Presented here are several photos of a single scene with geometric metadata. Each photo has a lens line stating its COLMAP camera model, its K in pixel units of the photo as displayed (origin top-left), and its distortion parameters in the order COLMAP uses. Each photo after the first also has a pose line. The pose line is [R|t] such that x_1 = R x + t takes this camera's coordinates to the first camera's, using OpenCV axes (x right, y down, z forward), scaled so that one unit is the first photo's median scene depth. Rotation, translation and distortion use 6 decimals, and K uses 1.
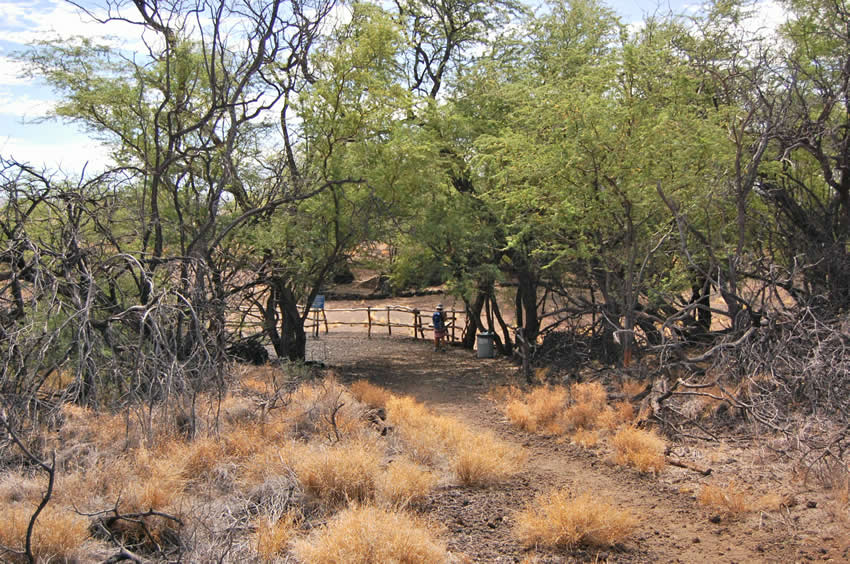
lens RADIAL K [[892.0, 0, 425.0], [0, 892.0, 282.0], [0, 0, 1]] dist [0.002480, -0.002329]
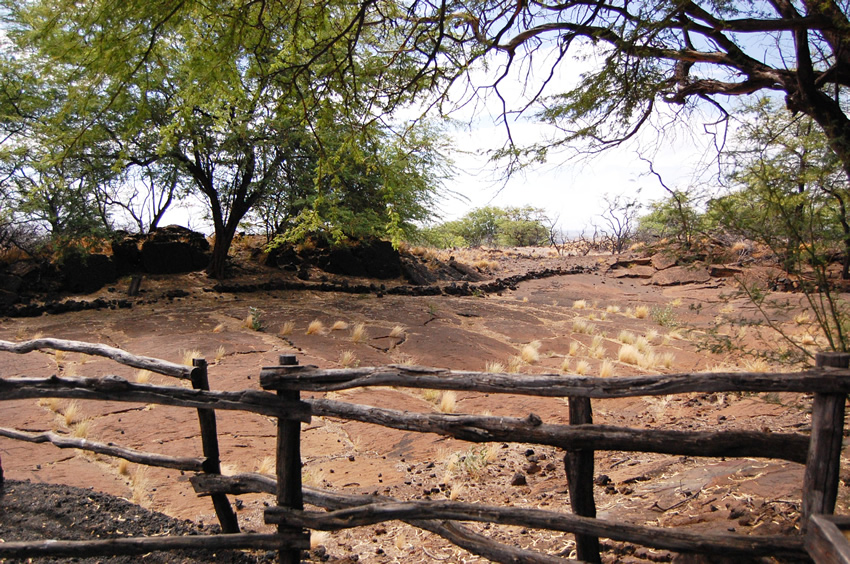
lens RADIAL K [[892.0, 0, 425.0], [0, 892.0, 282.0], [0, 0, 1]] dist [0.002480, -0.002329]
pose [[0.912070, -0.022319, 0.409427, -0.022001], [0.032183, 0.999334, -0.017216, 0.014552], [-0.408770, 0.028879, 0.912181, 0.524766]]
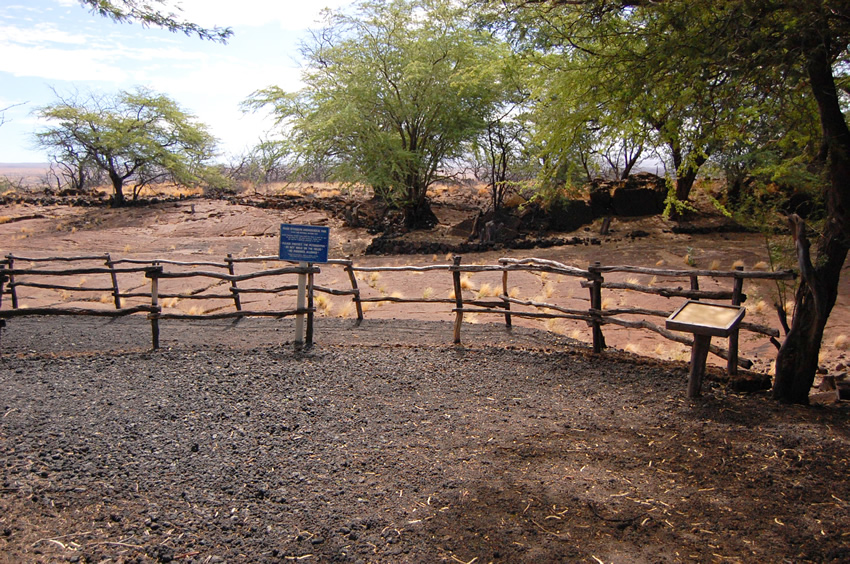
lens RADIAL K [[892.0, 0, 425.0], [0, 892.0, 282.0], [0, 0, 1]] dist [0.002480, -0.002329]
pose [[0.994275, 0.000564, -0.106849, -0.022967], [0.004066, 0.999062, 0.043113, 0.013764], [0.106773, -0.043301, 0.993340, 0.413457]]
